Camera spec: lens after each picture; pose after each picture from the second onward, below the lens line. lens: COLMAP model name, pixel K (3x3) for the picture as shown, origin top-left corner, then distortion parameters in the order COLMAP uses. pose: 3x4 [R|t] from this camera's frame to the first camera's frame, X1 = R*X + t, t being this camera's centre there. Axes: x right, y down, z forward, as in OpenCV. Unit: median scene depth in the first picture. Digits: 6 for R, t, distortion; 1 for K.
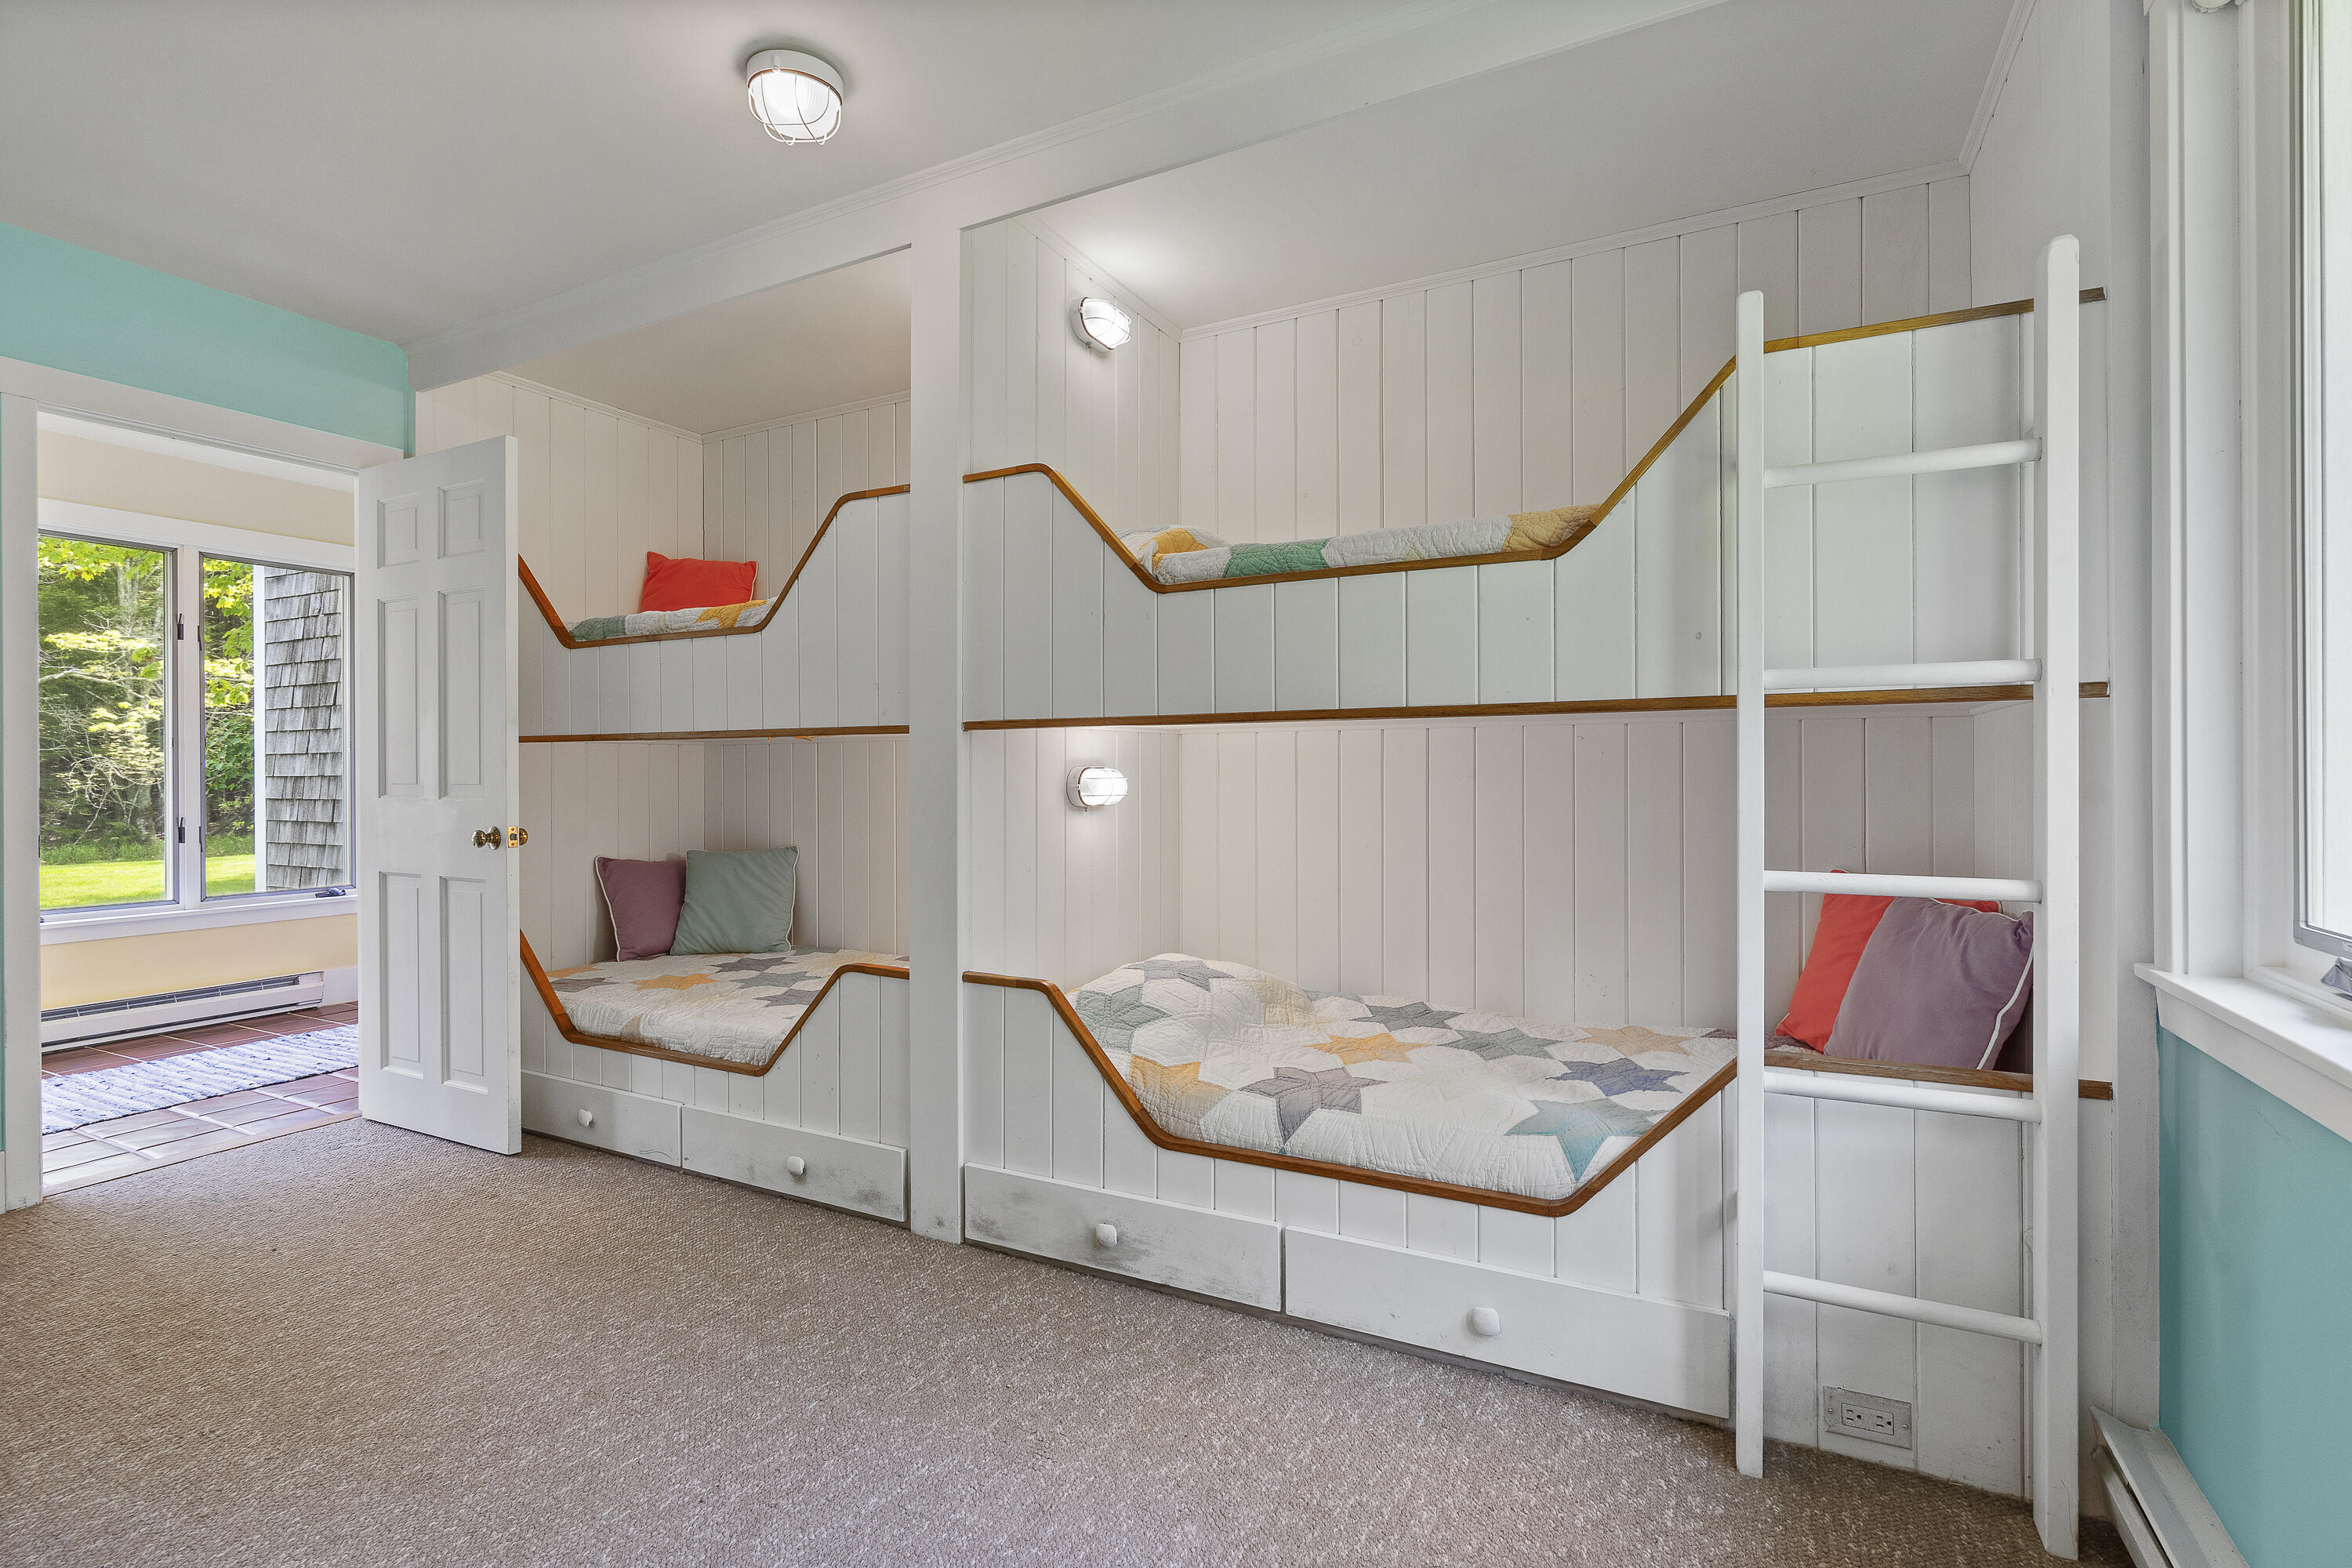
lens RADIAL K [[1083.9, 0, 1187.7], [0, 1083.9, 777.2], [0, 0, 1]] dist [-0.000438, -0.000098]
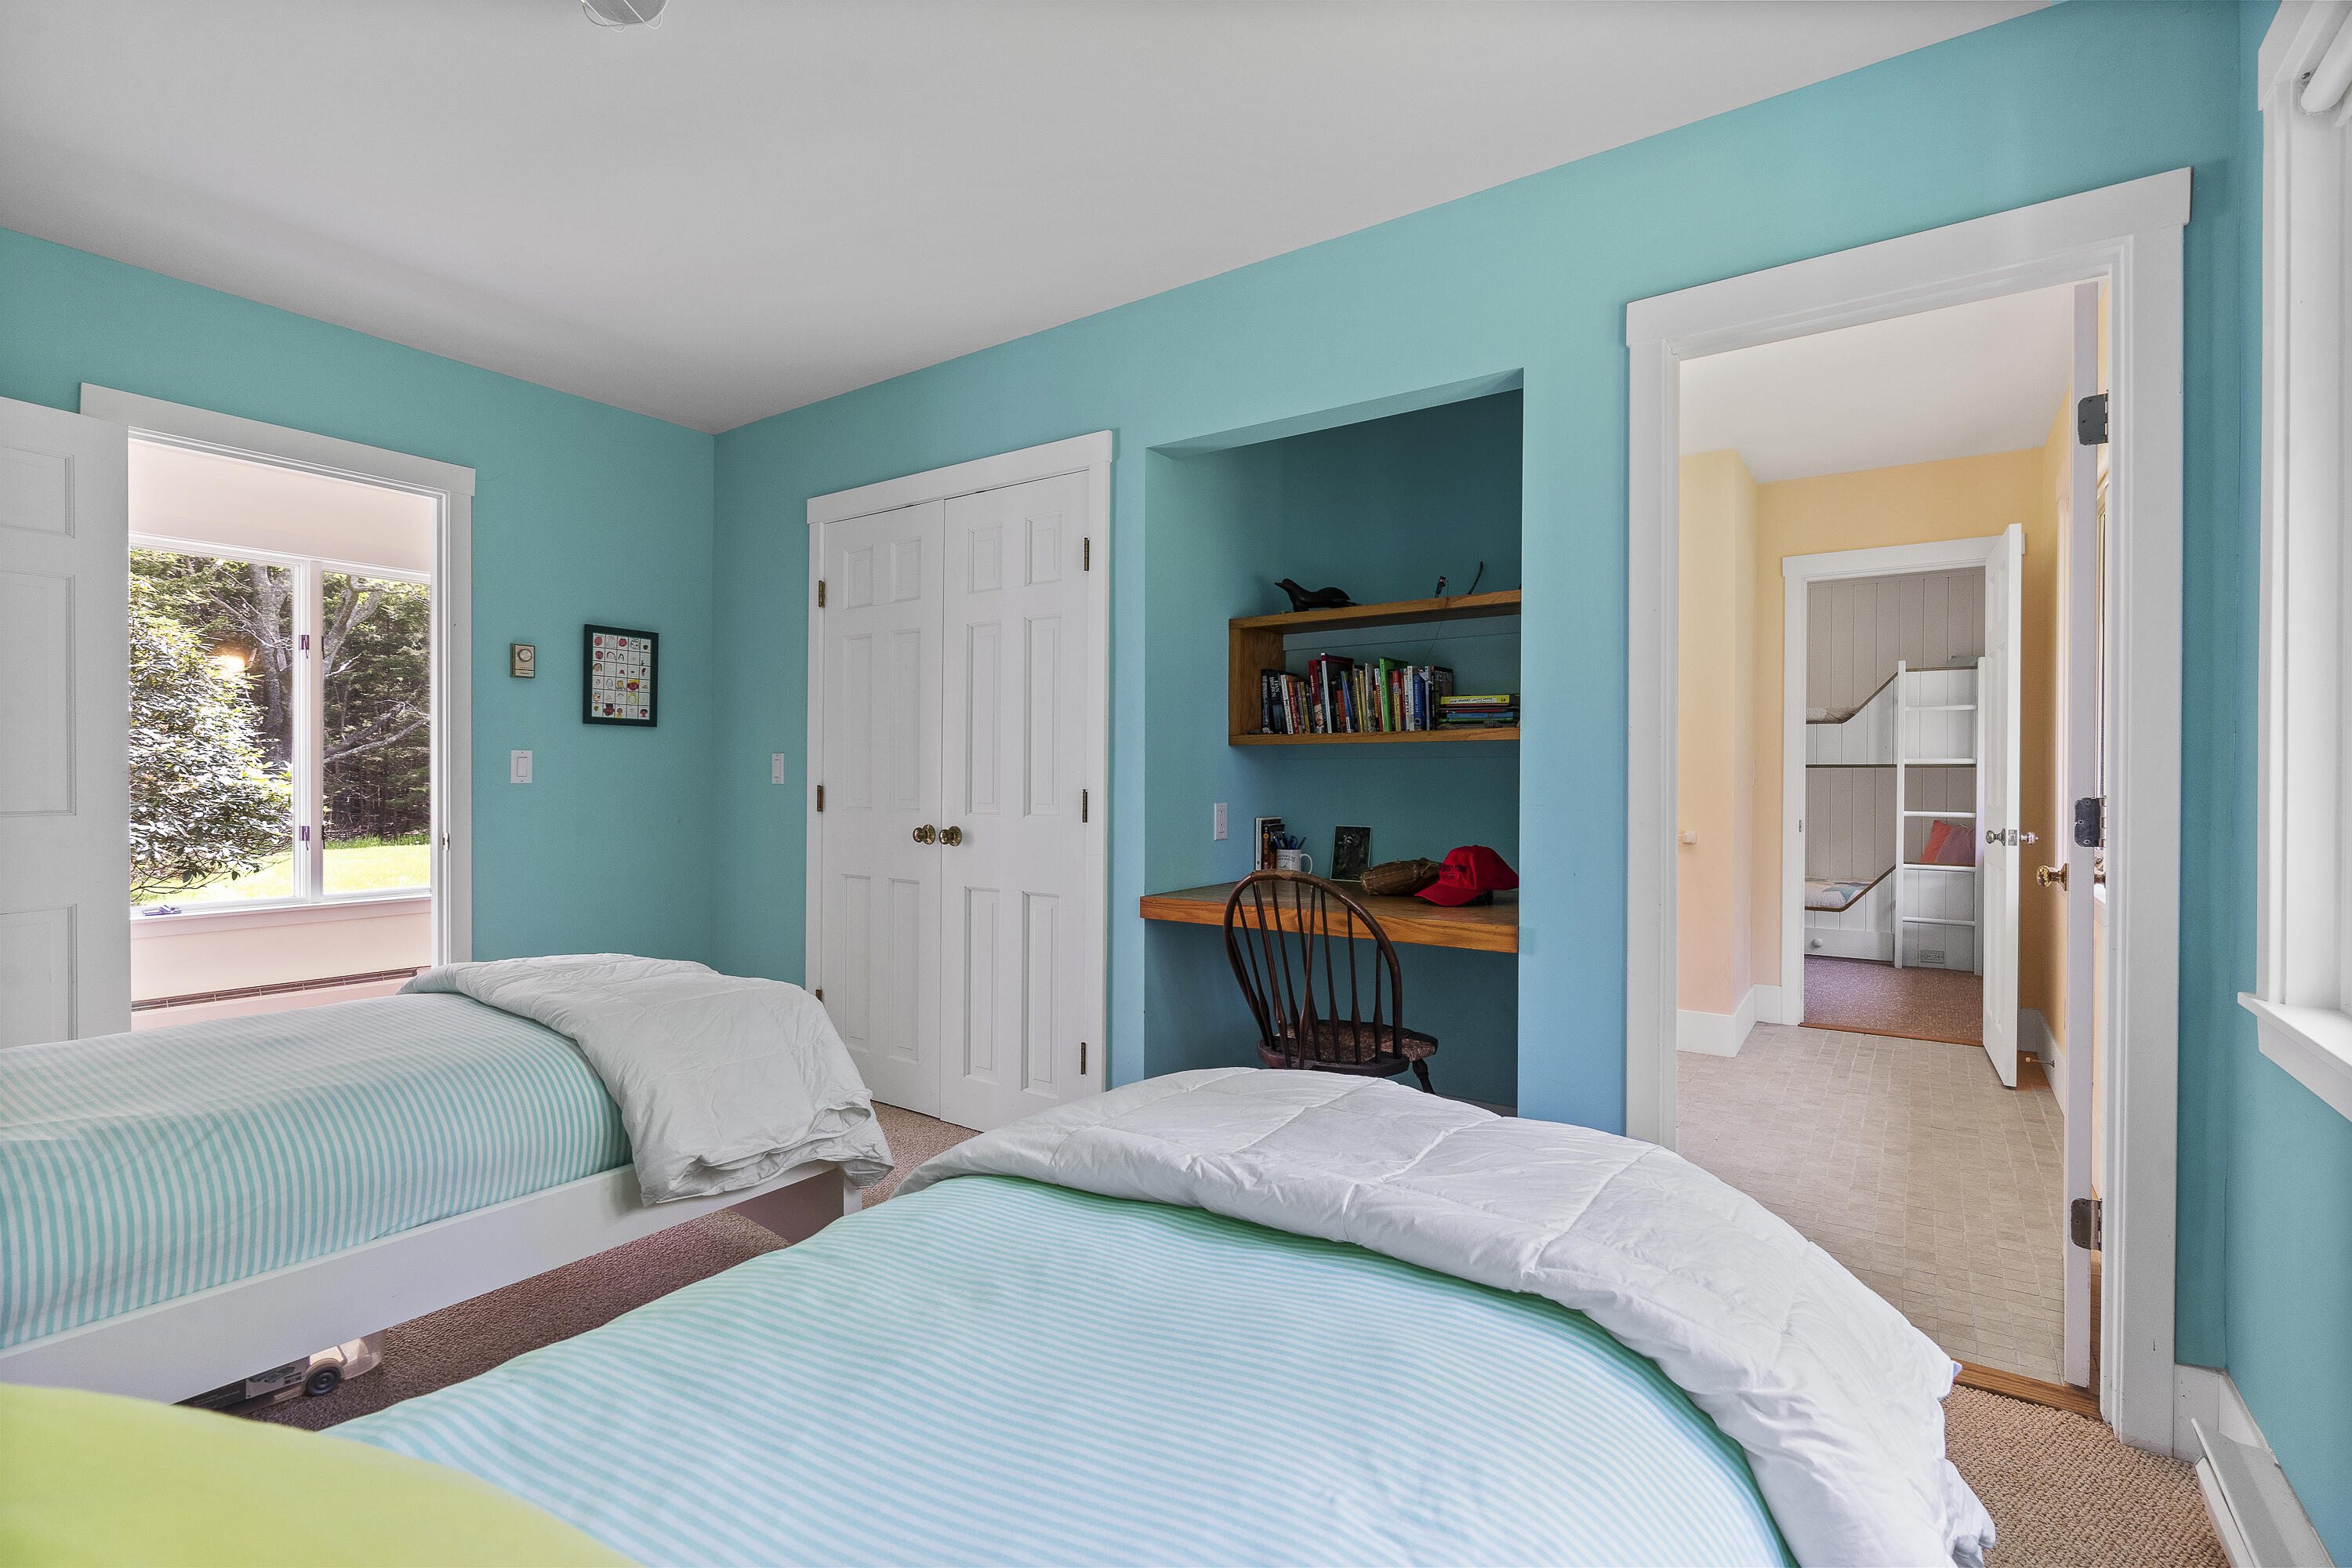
lens RADIAL K [[1083.9, 0, 1163.2], [0, 1083.9, 786.3], [0, 0, 1]] dist [-0.000438, -0.000098]
pose [[0.999772, 0.013781, -0.016307, -1.898171], [-0.013952, 0.999848, -0.010432, 0.072270], [0.016161, 0.010658, 0.999813, -2.684145]]
